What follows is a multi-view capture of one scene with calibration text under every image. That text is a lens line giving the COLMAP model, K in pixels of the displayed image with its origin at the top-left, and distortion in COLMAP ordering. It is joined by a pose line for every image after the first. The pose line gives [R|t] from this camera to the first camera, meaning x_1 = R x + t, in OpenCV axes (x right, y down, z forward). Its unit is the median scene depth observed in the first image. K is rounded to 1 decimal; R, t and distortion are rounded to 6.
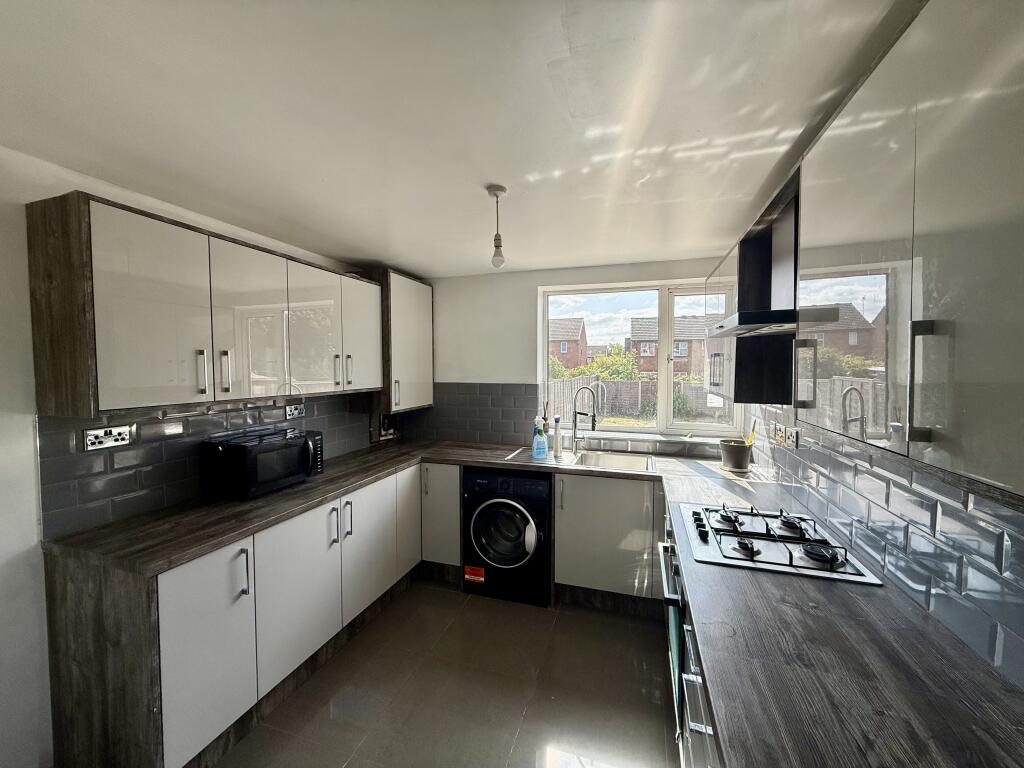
lens RADIAL K [[406.0, 0, 510.7], [0, 406.0, 382.4], [0, 0, 1]] dist [0.000128, 0.000236]
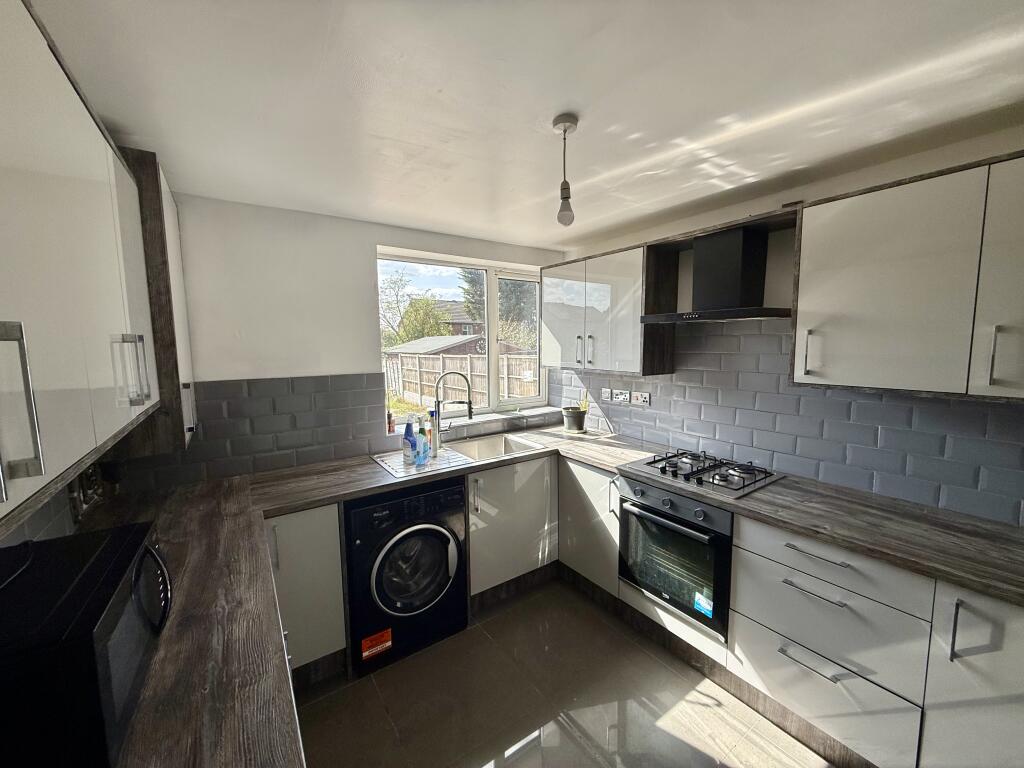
lens RADIAL K [[406.0, 0, 514.3], [0, 406.0, 383.5], [0, 0, 1]] dist [0.000128, 0.000236]
pose [[0.603304, -0.090644, 0.792343, -0.523010], [0.043773, 0.995786, 0.080588, -0.034196], [-0.796309, -0.013936, 0.604730, 0.427151]]
